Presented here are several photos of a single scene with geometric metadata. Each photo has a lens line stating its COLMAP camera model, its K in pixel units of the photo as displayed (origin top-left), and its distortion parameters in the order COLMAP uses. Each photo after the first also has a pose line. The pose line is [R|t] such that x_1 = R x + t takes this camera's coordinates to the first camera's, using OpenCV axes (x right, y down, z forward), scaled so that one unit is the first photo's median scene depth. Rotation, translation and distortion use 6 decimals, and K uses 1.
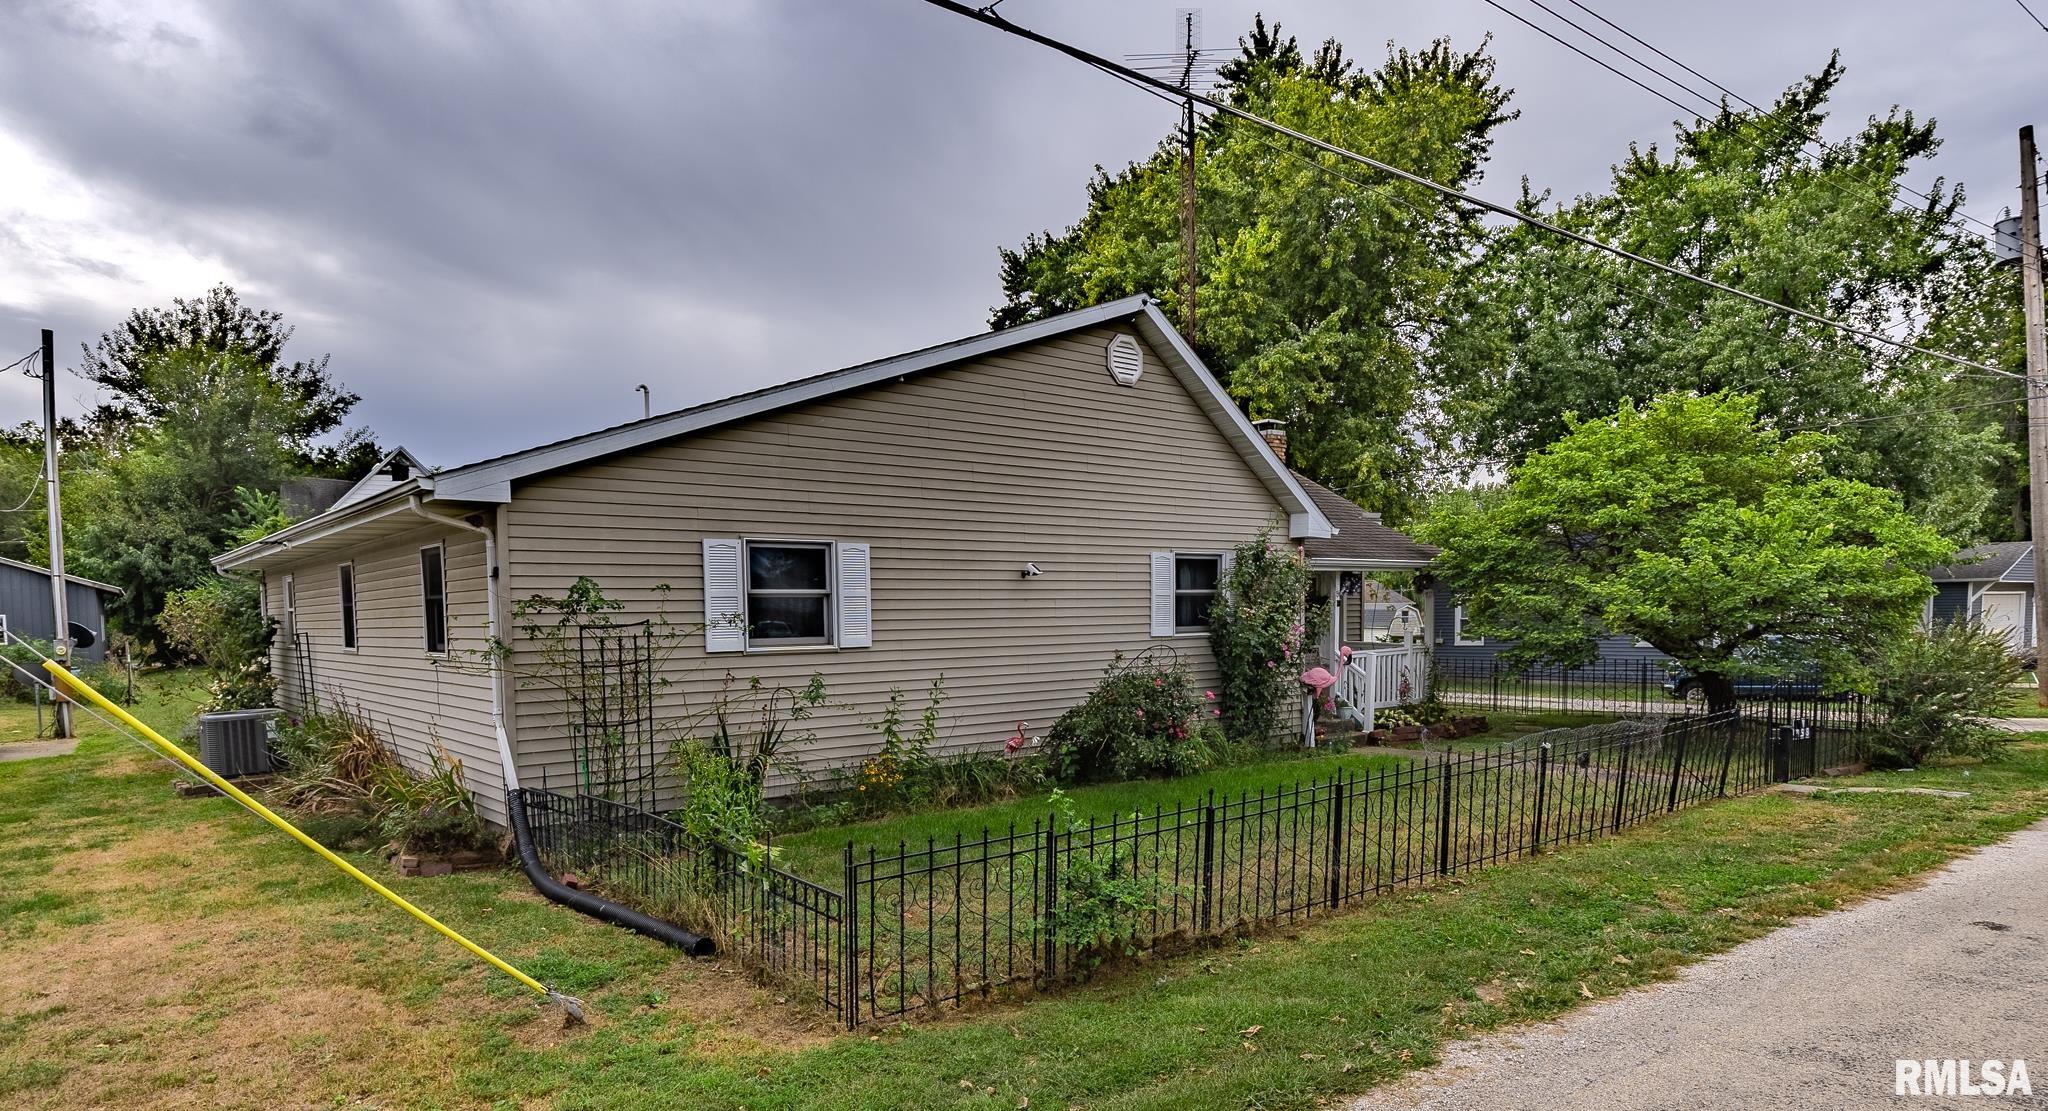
lens RADIAL K [[1156.0, 0, 964.3], [0, 1156.0, 684.5], [0, 0, 1]] dist [0.007948, -0.002033]
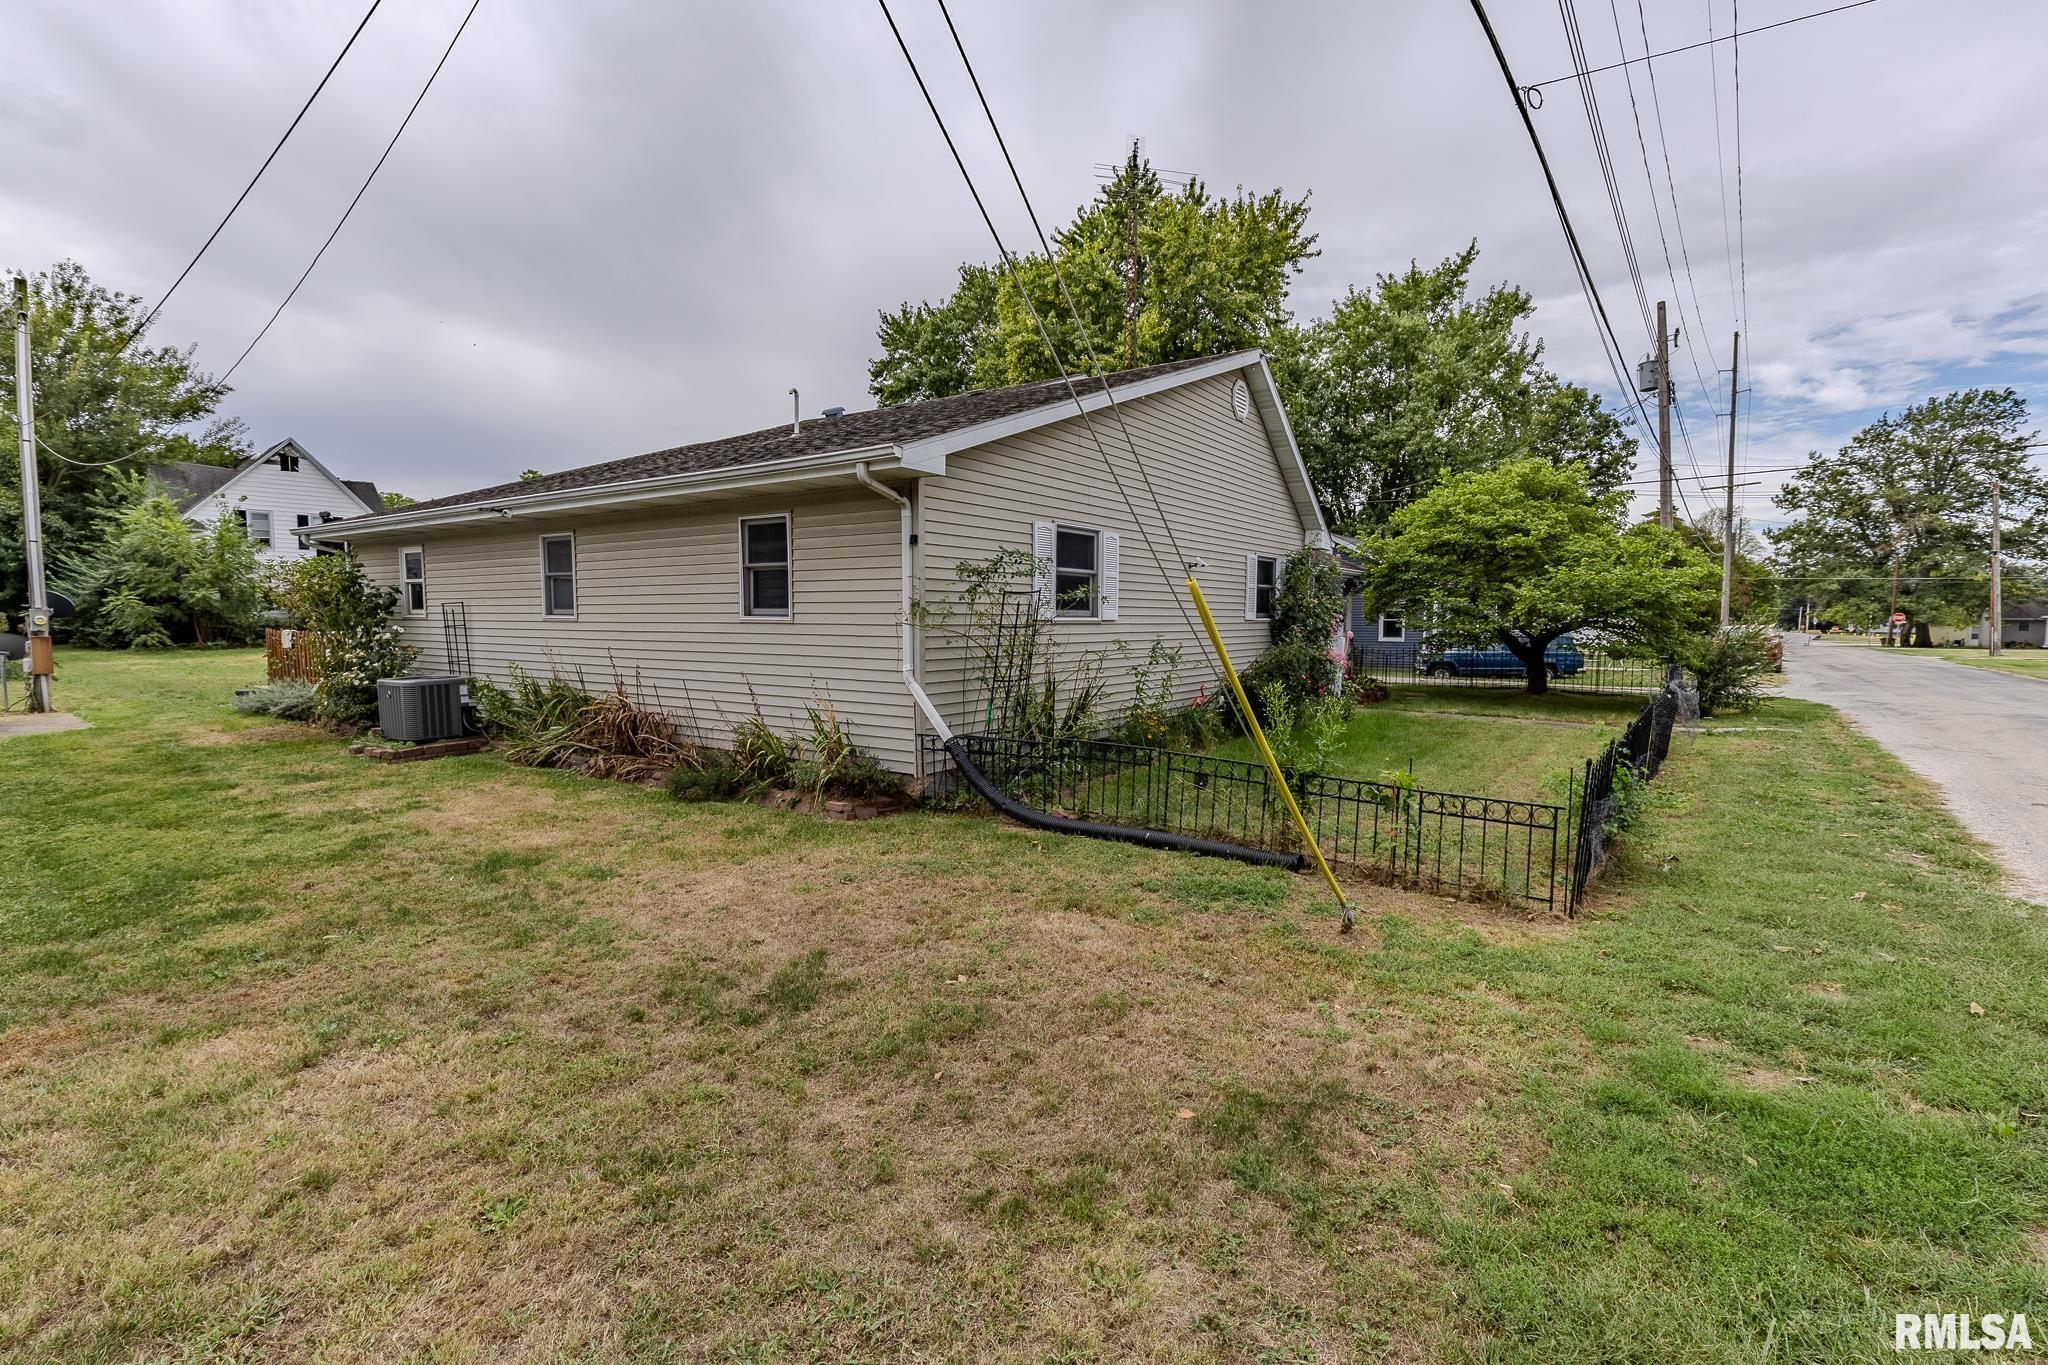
lens RADIAL K [[923.2, 0, 988.3], [0, 923.2, 676.4], [0, 0, 1]] dist [0.007309, 0.000574]
pose [[0.963498, 0.003939, 0.267688, -0.277252], [-0.004384, 0.999990, 0.001066, 0.014822], [-0.267681, -0.002200, 0.963505, 0.069953]]
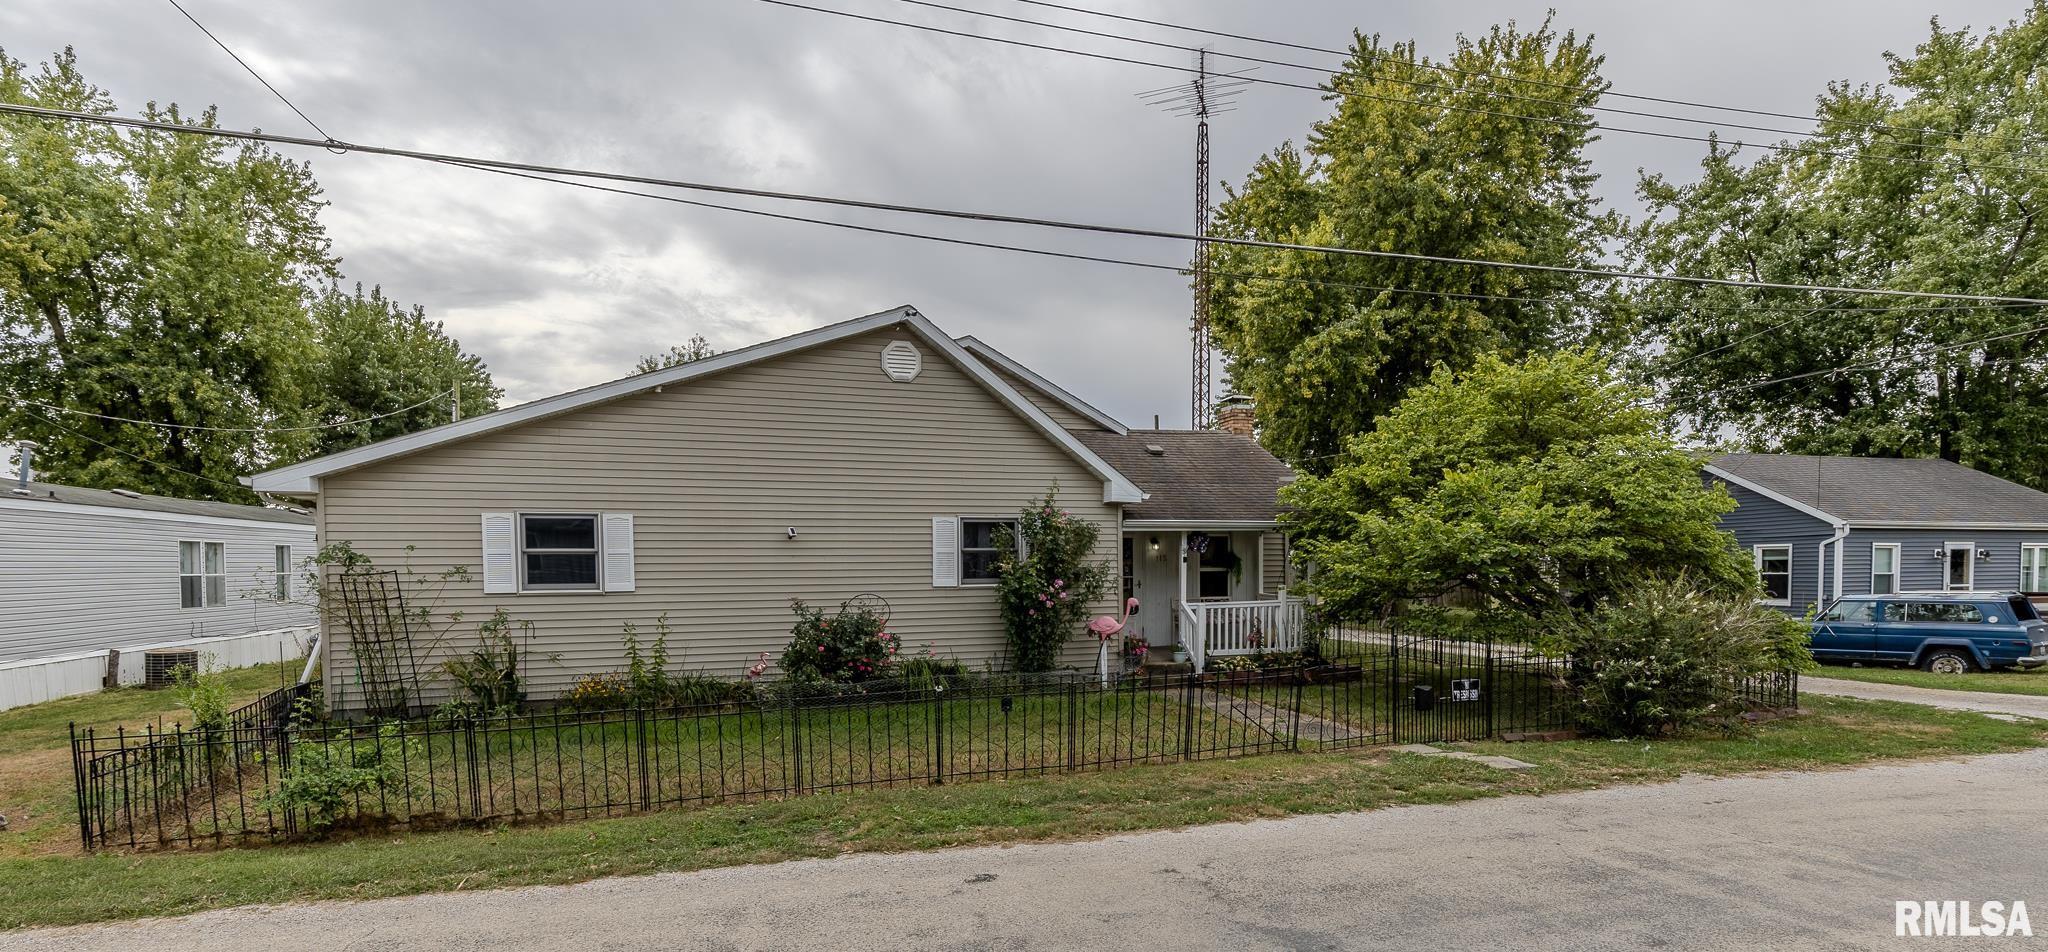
lens RADIAL K [[926.5, 0, 1022.5], [0, 926.5, 616.2], [0, 0, 1]] dist [0.001531, 0.000165]
pose [[0.938228, 0.029055, -0.344795, 0.428658], [-0.029021, 0.999565, 0.005260, -0.013174], [0.344798, 0.005072, 0.938663, 0.086383]]
